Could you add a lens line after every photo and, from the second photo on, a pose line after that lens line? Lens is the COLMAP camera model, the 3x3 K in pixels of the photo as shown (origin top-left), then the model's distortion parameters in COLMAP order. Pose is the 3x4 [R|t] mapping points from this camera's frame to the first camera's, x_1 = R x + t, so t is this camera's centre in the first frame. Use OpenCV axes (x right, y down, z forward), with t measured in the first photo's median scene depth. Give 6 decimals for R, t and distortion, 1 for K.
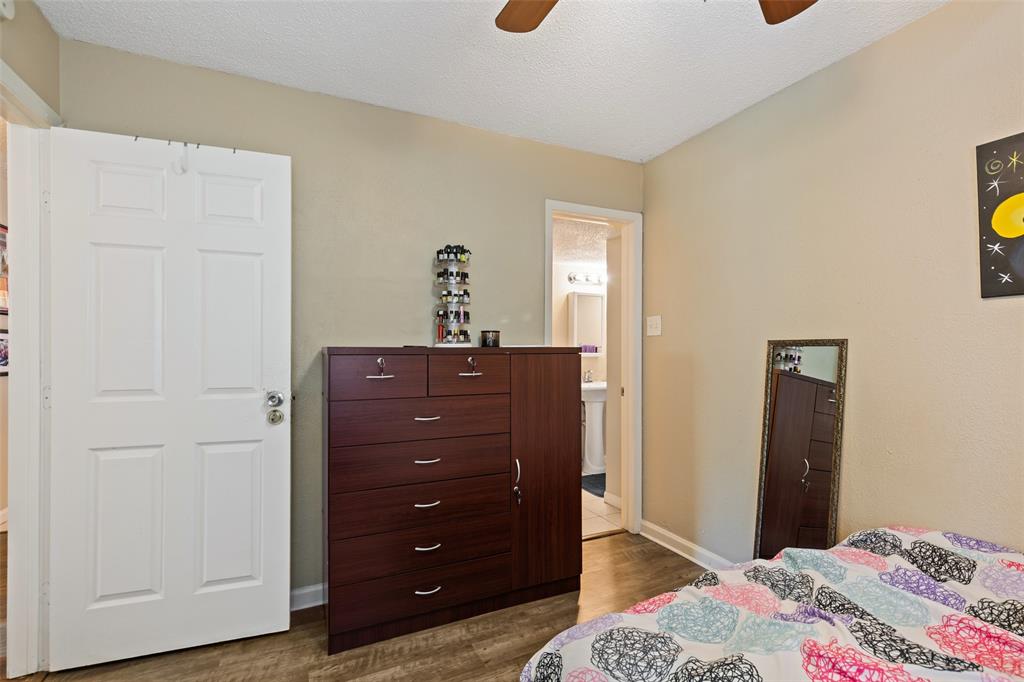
lens RADIAL K [[465.1, 0, 511.8], [0, 465.1, 347.4], [0, 0, 1]] dist [0.011810, -0.001356]
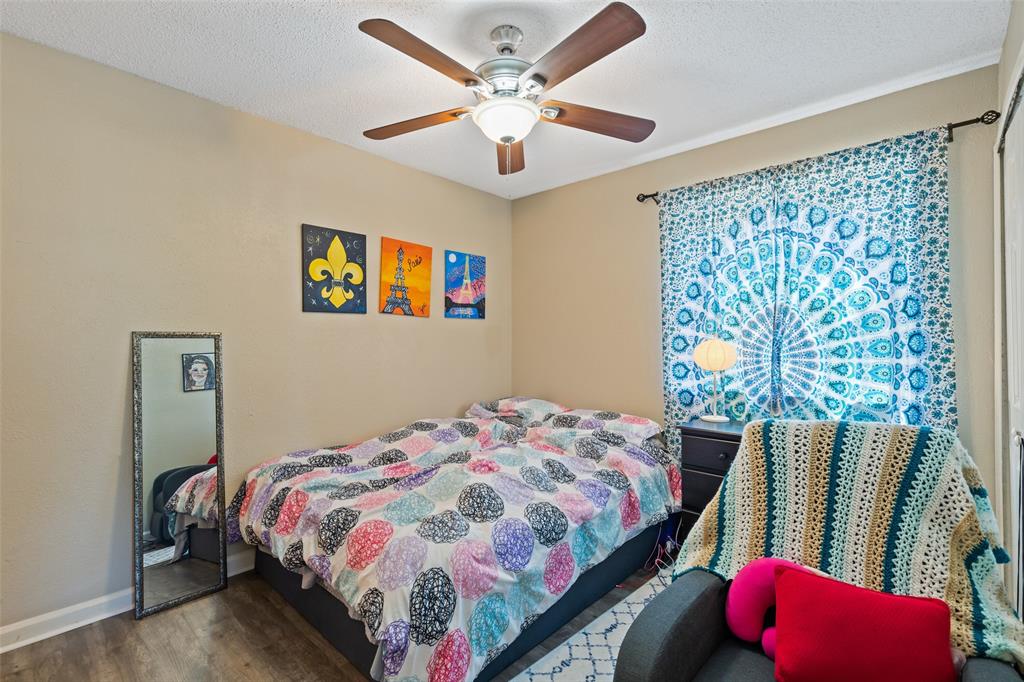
lens RADIAL K [[465.1, 0, 511.9], [0, 465.1, 344.0], [0, 0, 1]] dist [0.011810, -0.001356]
pose [[-0.381112, 0.005386, 0.924513, -0.900276], [-0.000720, 0.999981, -0.006122, 0.024198], [-0.924529, -0.002999, -0.381101, 0.966150]]
